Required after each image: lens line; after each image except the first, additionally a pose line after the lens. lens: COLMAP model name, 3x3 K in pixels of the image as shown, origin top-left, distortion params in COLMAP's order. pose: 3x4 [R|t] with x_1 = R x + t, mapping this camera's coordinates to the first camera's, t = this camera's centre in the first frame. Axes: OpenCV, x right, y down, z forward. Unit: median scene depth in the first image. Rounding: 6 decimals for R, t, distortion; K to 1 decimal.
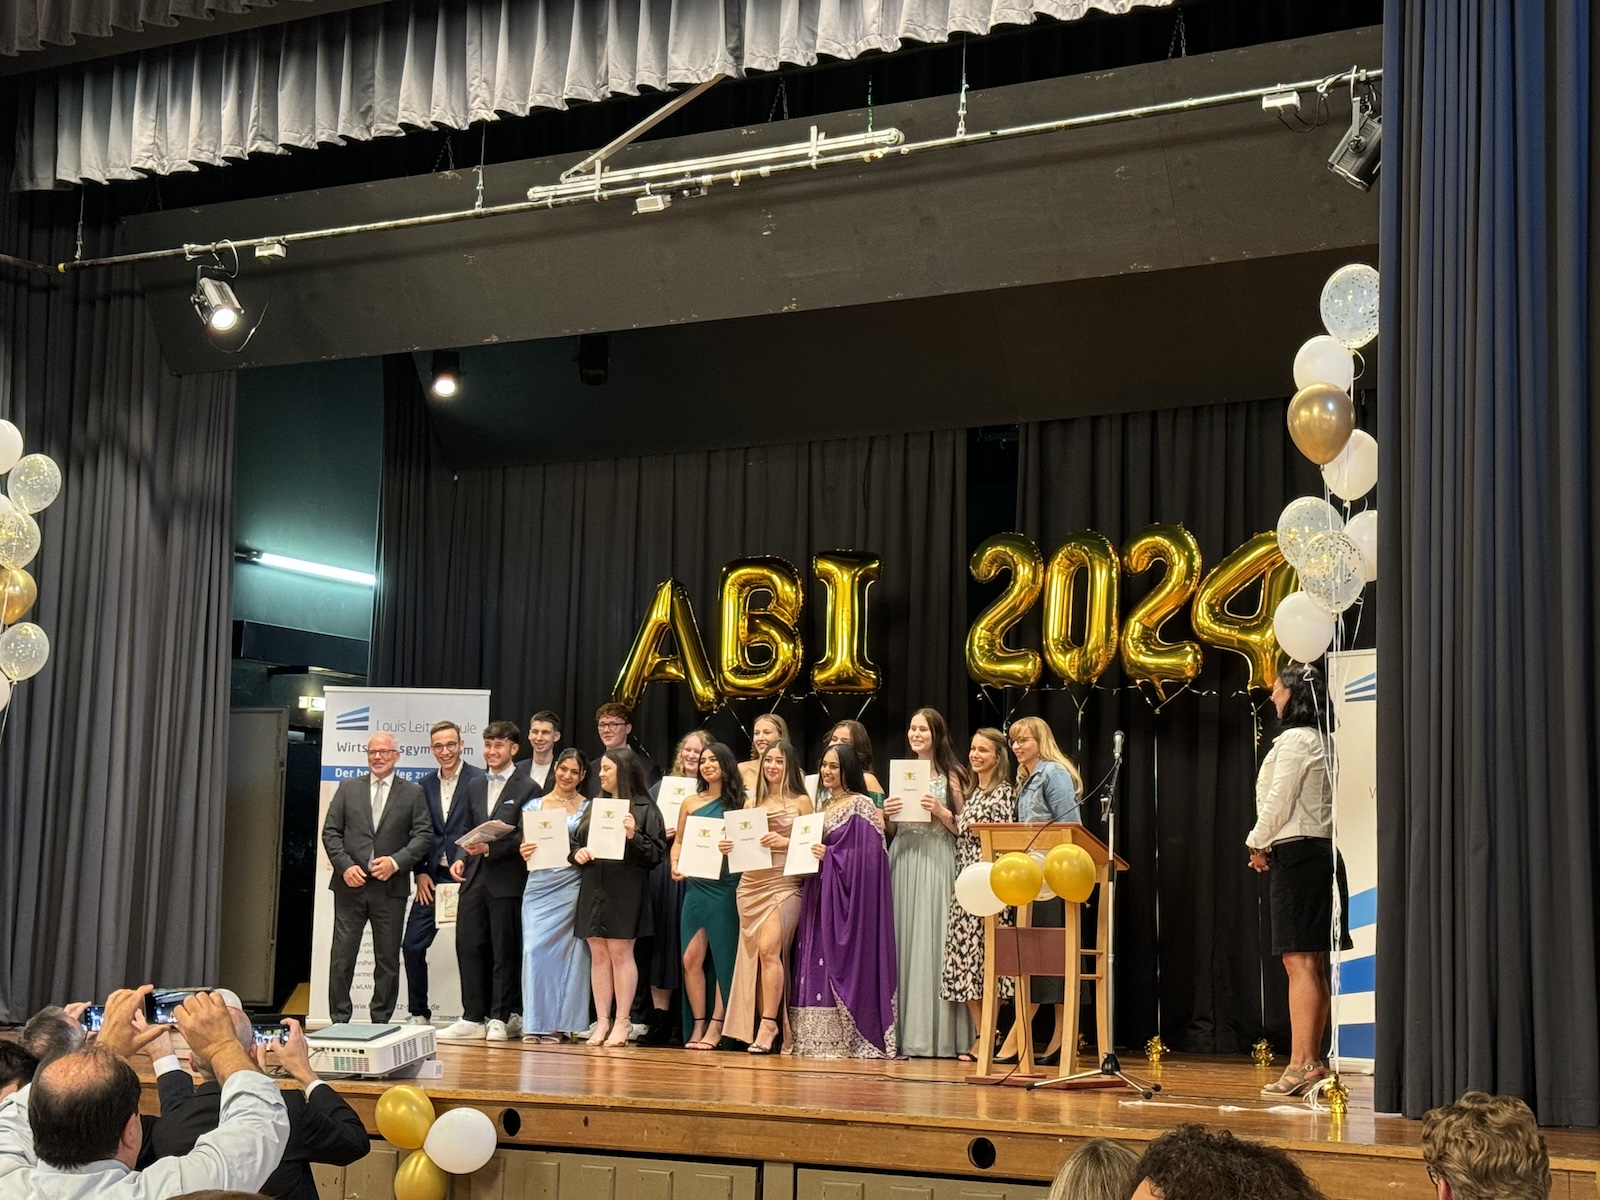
lens RADIAL K [[2663.2, 0, 797.1], [0, 2663.2, 606.9], [0, 0, 1]] dist [0.072768, 0.000000]
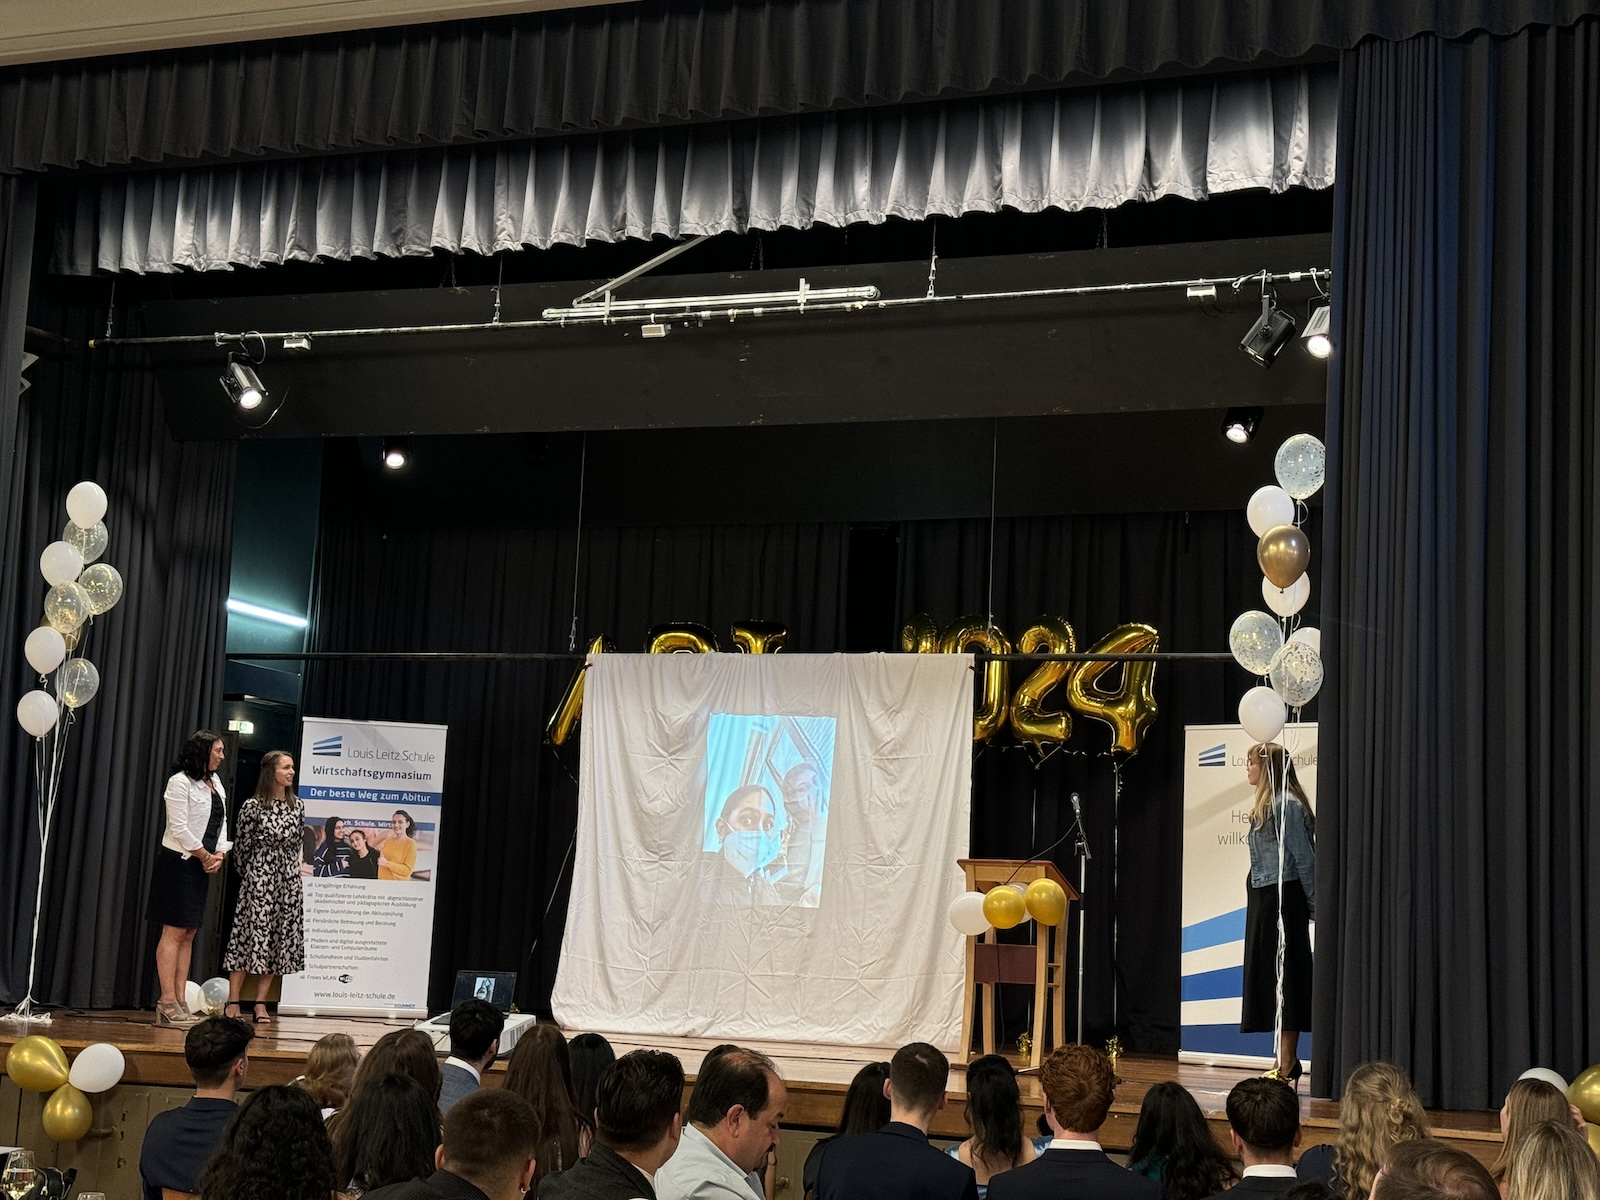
lens RADIAL K [[2377.7, 0, 802.2], [0, 2377.7, 594.6], [0, 0, 1]] dist [0.060578, 0.000000]
pose [[0.985810, 0.047519, 0.161000, -0.151695], [-0.044355, 0.998747, -0.023188, -0.010093], [-0.161900, 0.015718, 0.986682, -0.065211]]
